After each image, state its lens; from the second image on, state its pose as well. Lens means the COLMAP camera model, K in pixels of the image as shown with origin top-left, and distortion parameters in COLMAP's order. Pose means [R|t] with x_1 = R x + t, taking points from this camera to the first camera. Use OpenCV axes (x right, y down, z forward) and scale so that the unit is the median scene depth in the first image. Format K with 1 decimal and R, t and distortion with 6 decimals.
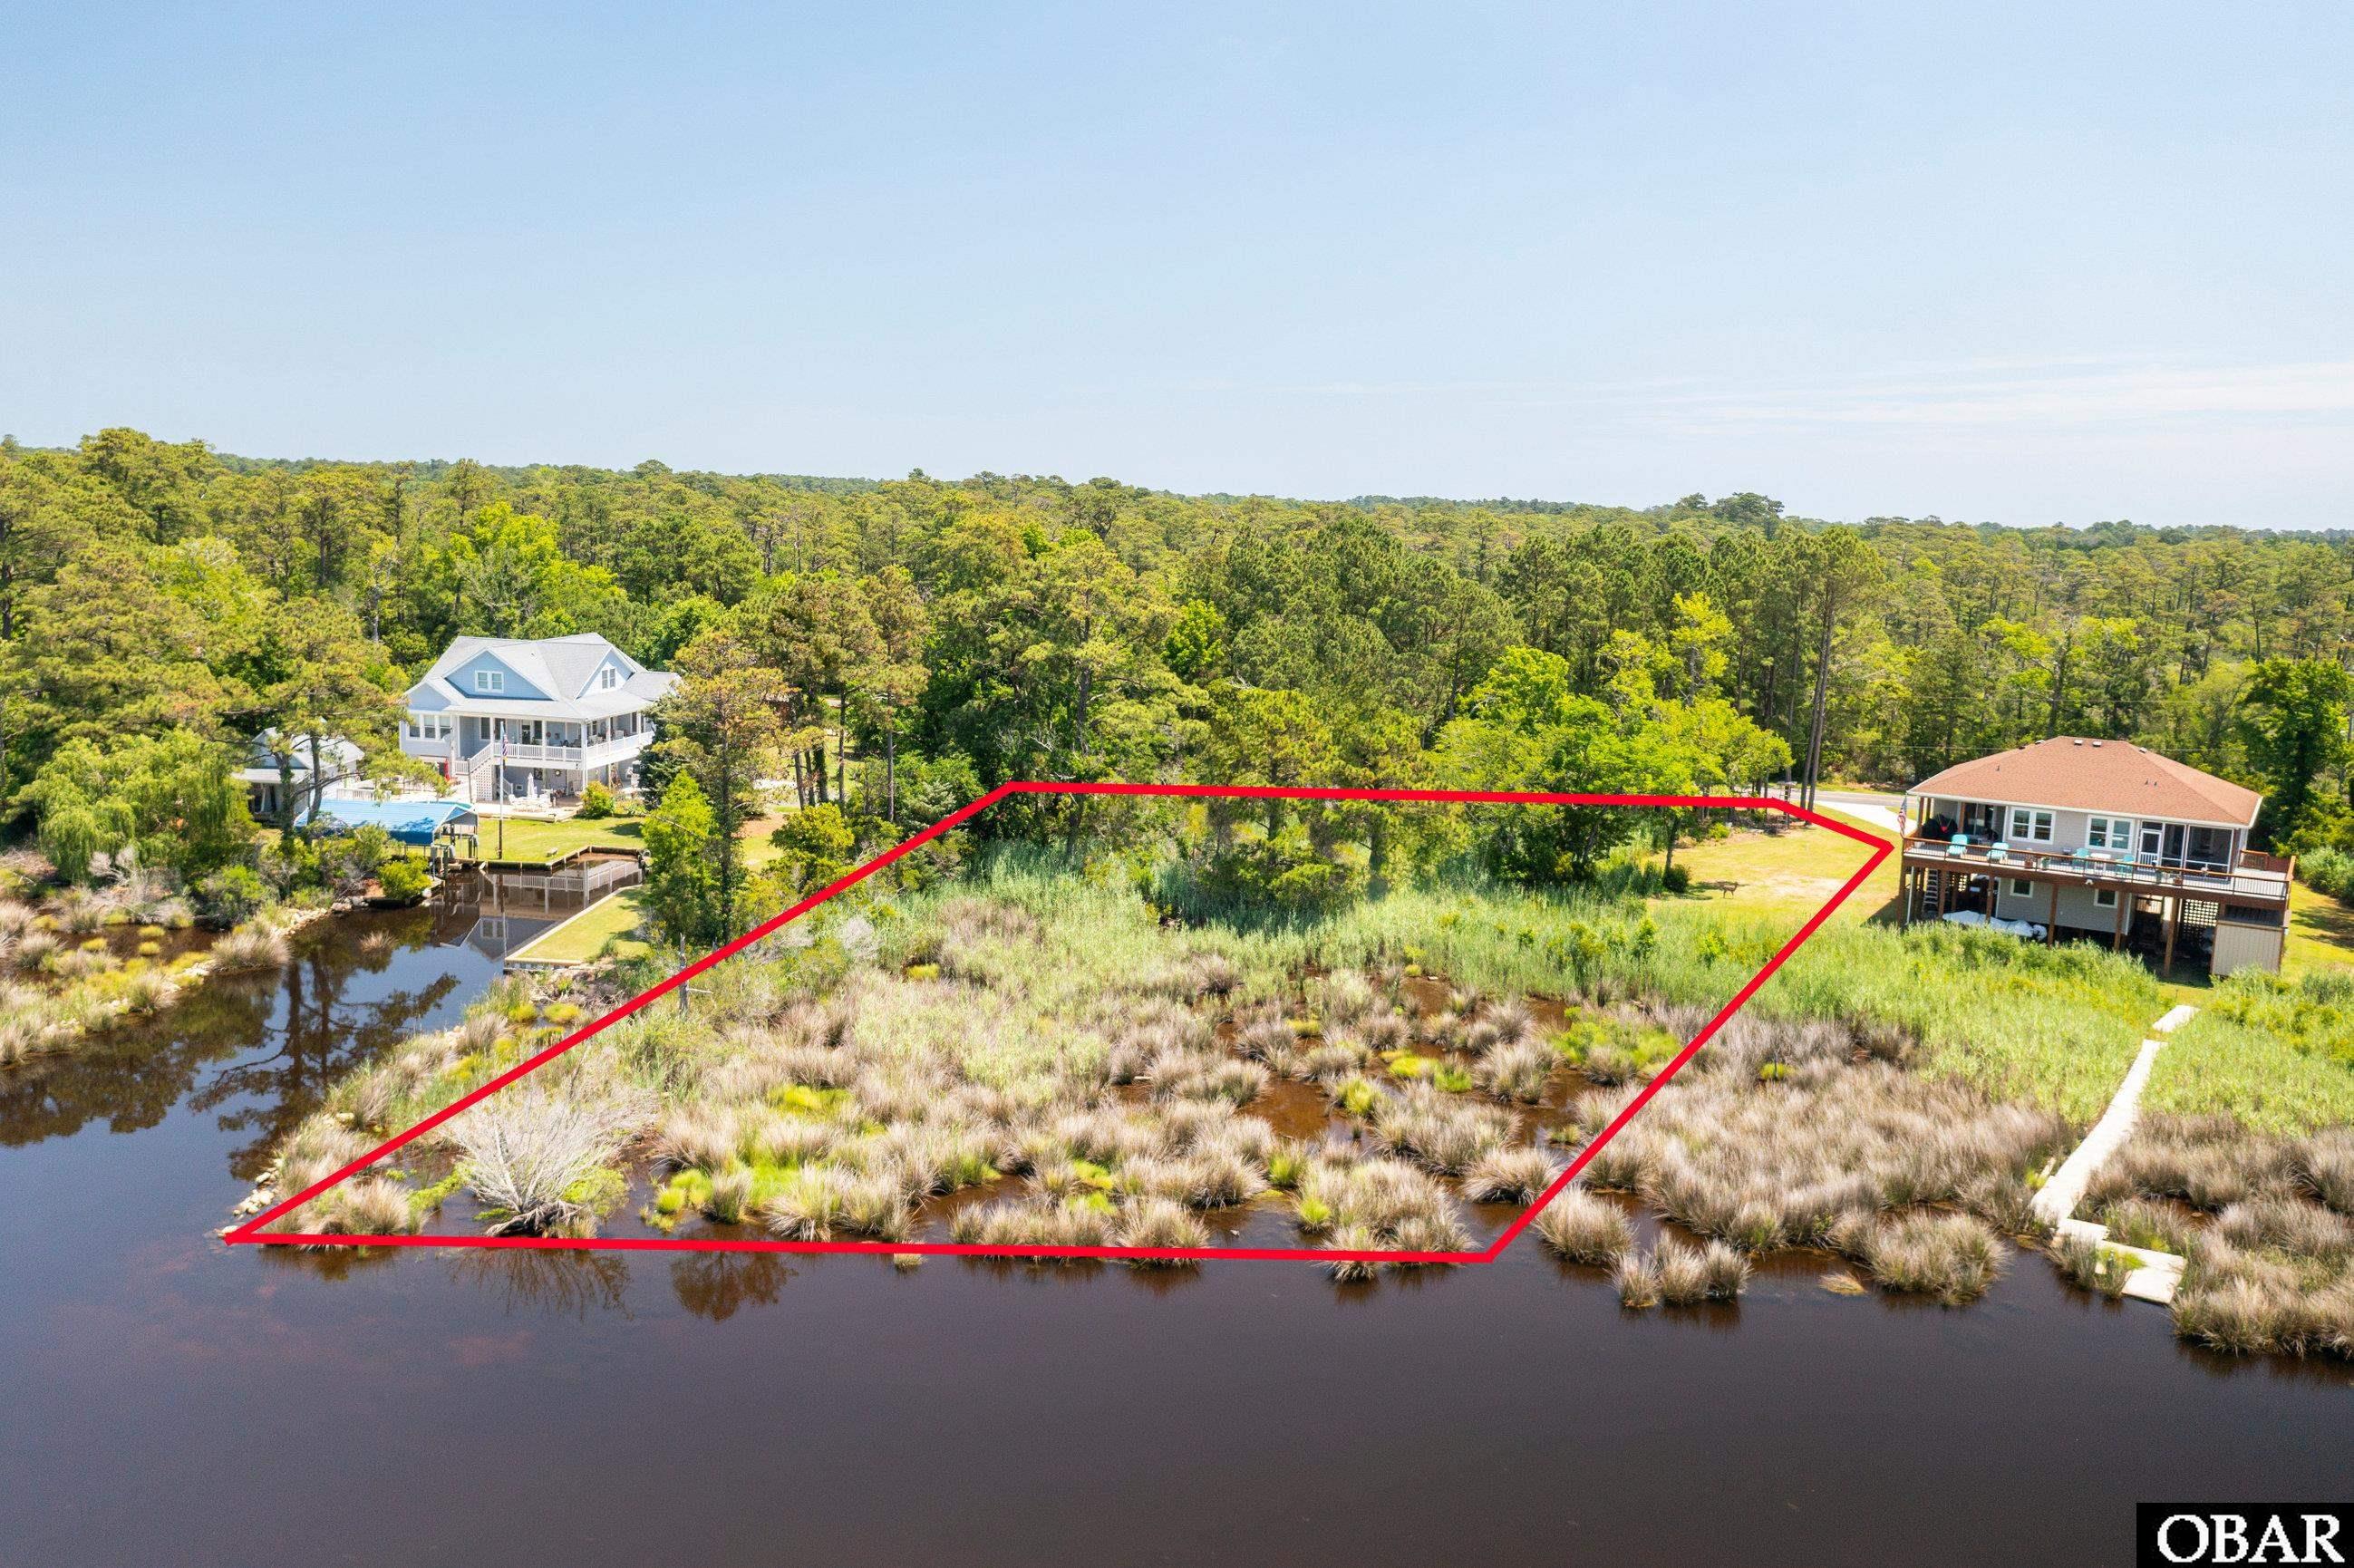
lens RADIAL K [[1875.2, 0, 1177.0], [0, 1875.2, 784.0], [0, 0, 1]] dist [-0.015742, 0.004202]
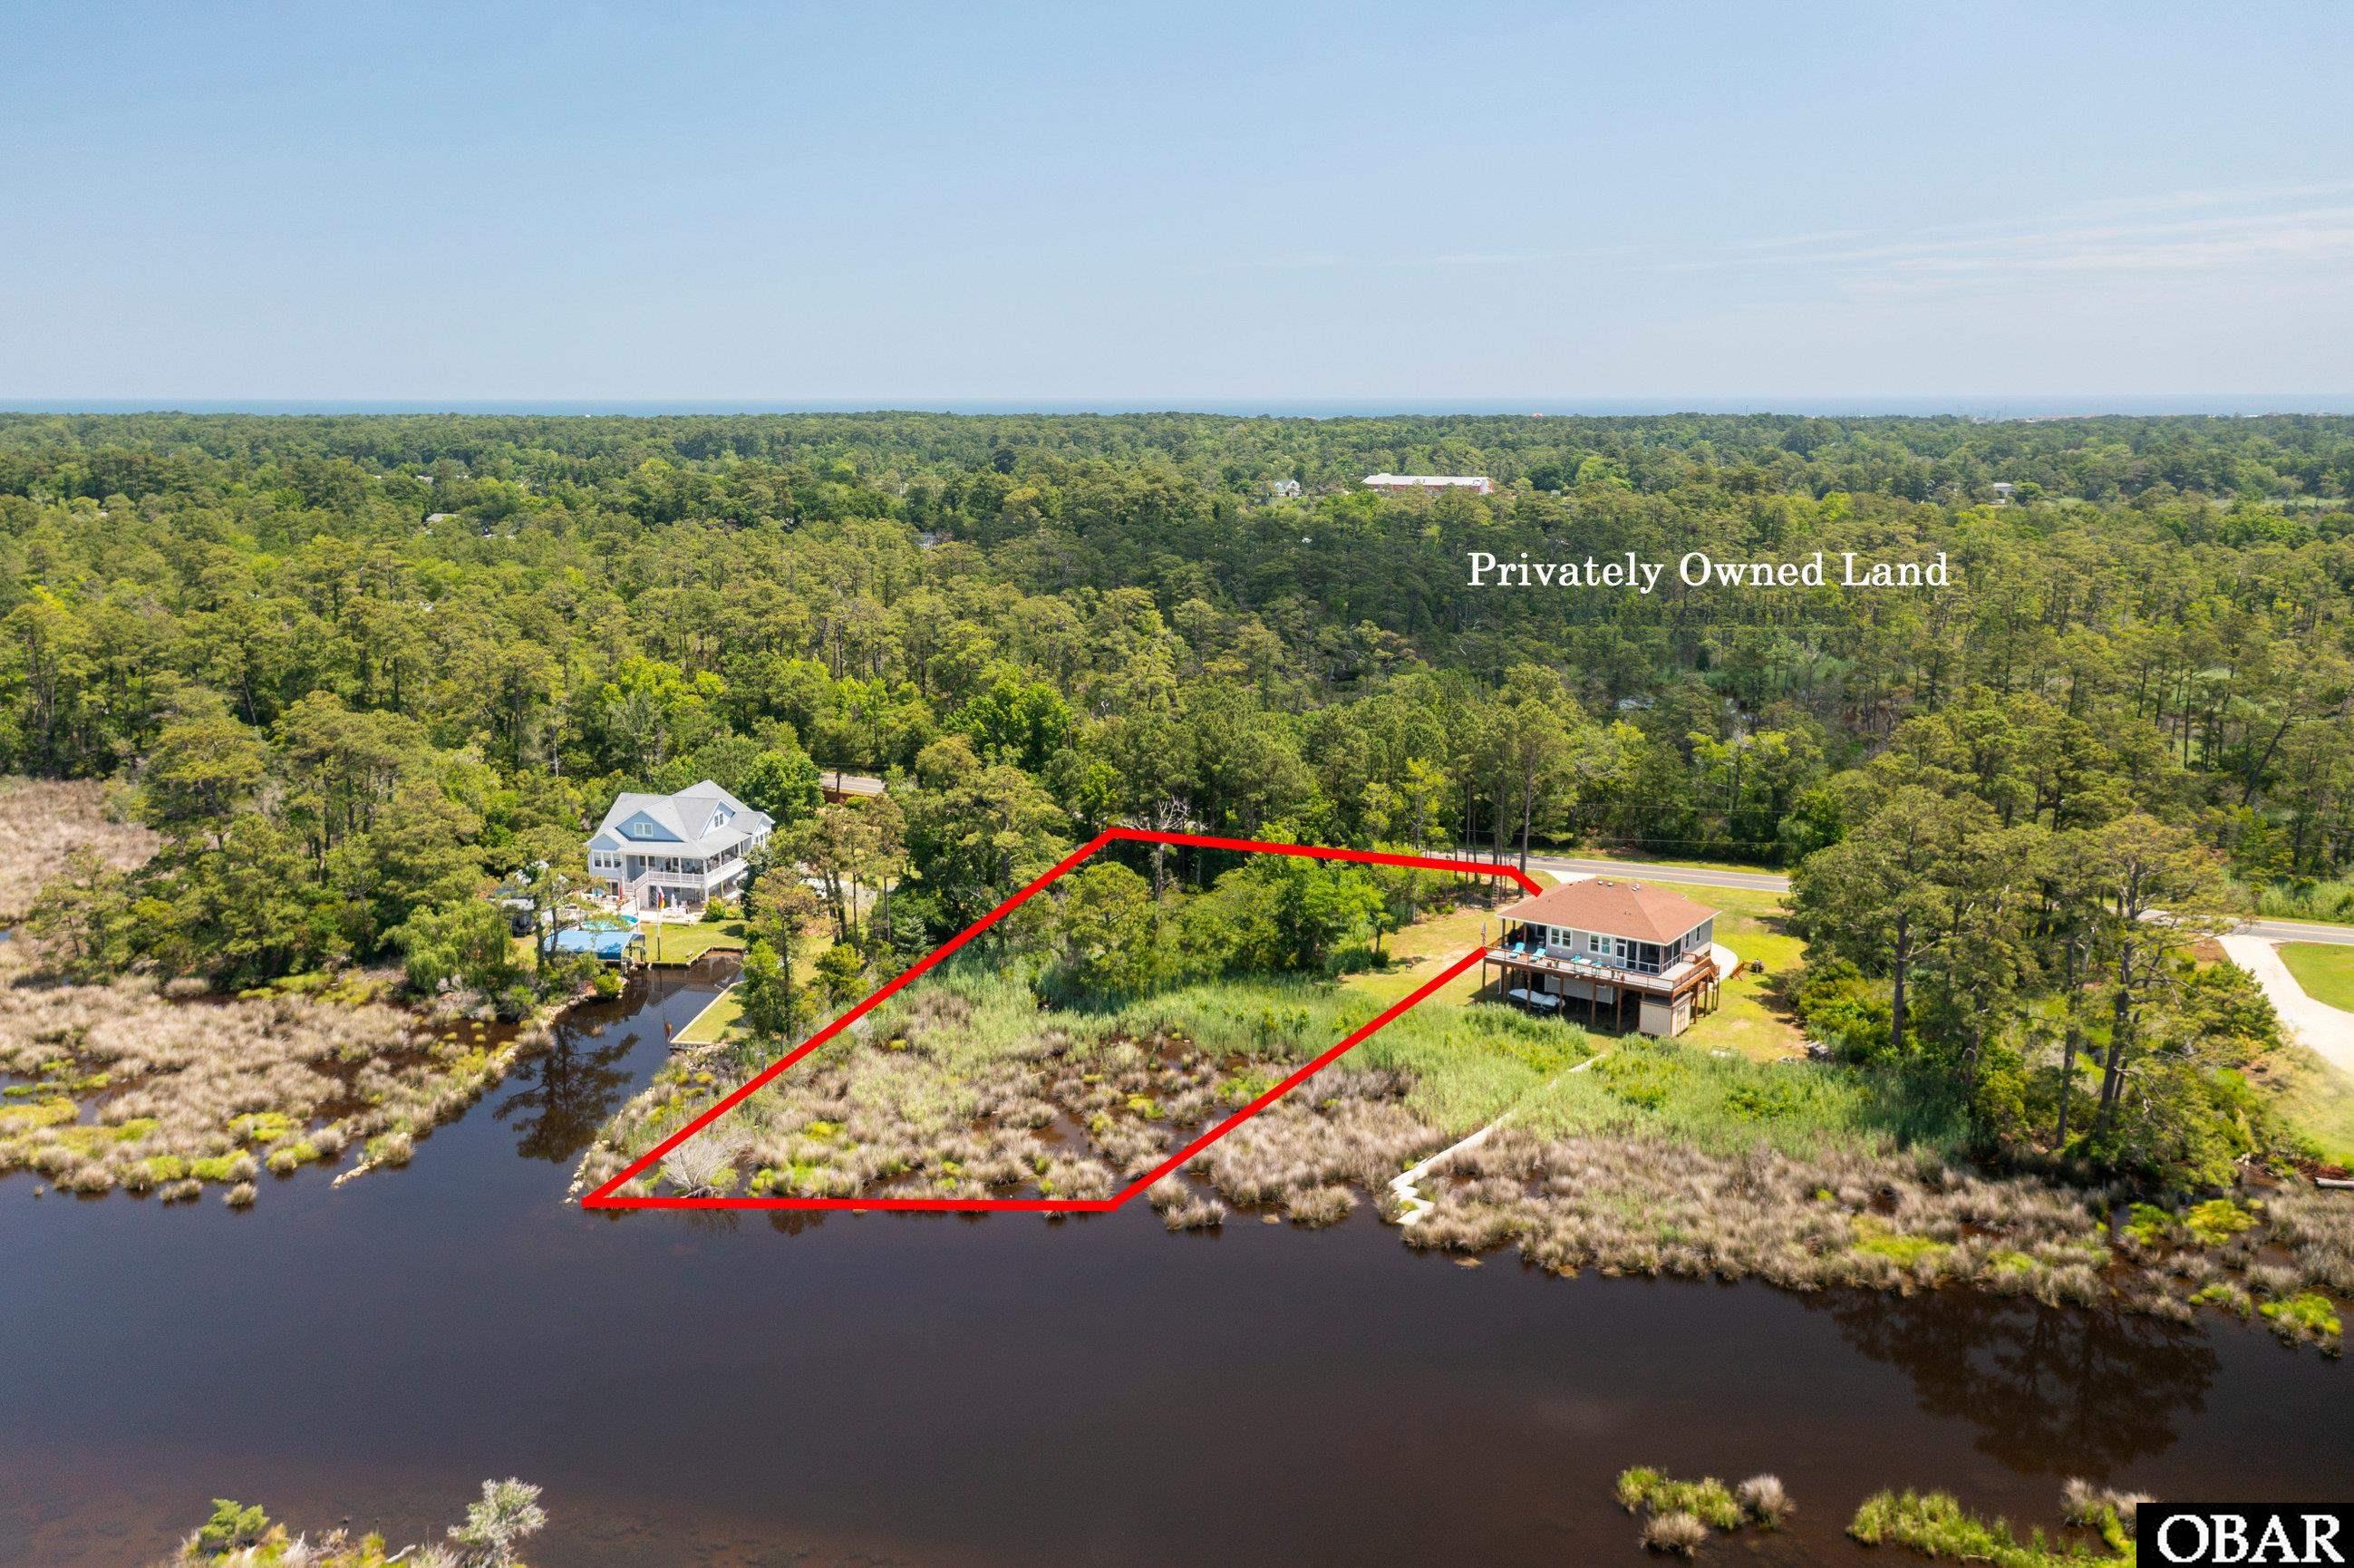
lens RADIAL K [[1900.1, 0, 1177.0], [0, 1900.1, 784.0], [0, 0, 1]] dist [-0.037679, -0.000351]
pose [[0.998006, -0.022000, -0.059160, 0.251948], [0.024898, 0.998503, 0.048711, -0.237600], [0.057999, -0.050087, 0.997059, -0.808983]]
